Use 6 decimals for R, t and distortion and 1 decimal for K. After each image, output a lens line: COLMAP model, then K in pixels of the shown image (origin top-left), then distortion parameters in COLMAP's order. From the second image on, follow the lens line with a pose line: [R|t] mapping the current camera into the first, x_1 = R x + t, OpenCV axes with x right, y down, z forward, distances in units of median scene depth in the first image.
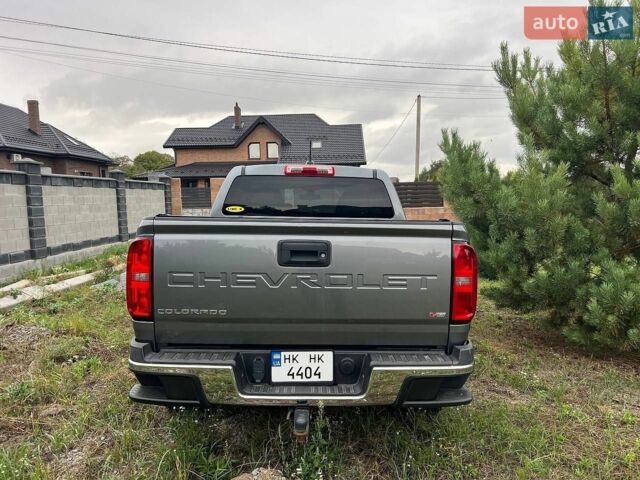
lens RADIAL K [[504.8, 0, 328.2], [0, 504.8, 241.2], [0, 0, 1]] dist [0.060086, -0.077735]
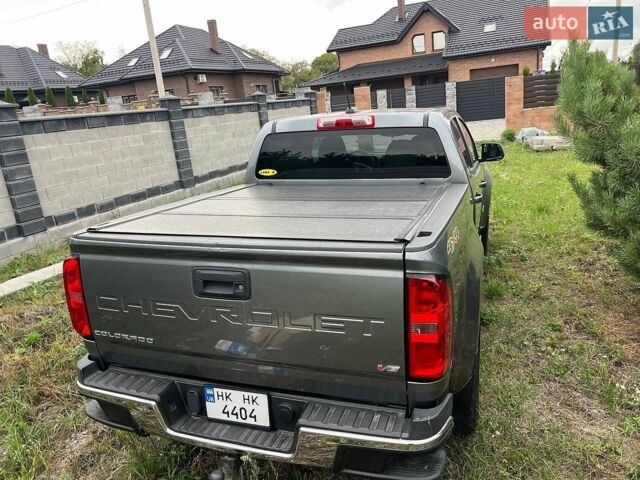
lens RADIAL K [[498.0, 0, 320.0], [0, 498.0, 240.0], [0, 0, 1]] dist [0.063500, -0.076262]
pose [[0.928922, 0.024665, -0.369454, 0.233820], [0.051739, 0.979344, 0.195468, -0.113646], [0.366644, -0.200690, 0.908458, 0.199518]]
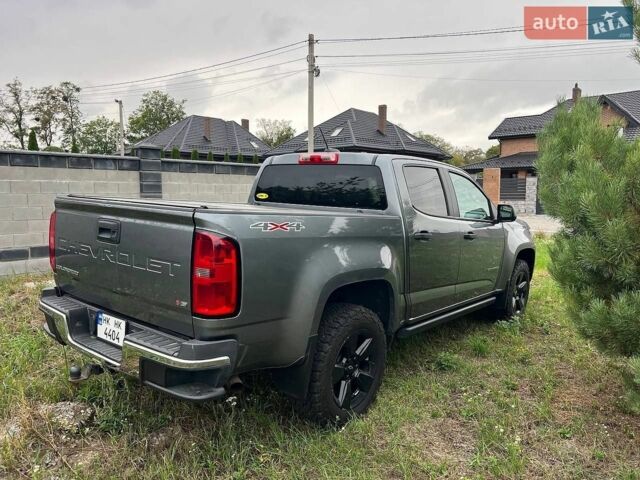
lens RADIAL K [[498.0, 0, 320.0], [0, 498.0, 240.0], [0, 0, 1]] dist [0.063500, -0.076262]
pose [[0.749751, 0.079296, -0.656952, 0.623764], [-0.069619, 0.996737, 0.040857, -0.020651], [0.658048, 0.015104, 0.752824, 0.269192]]
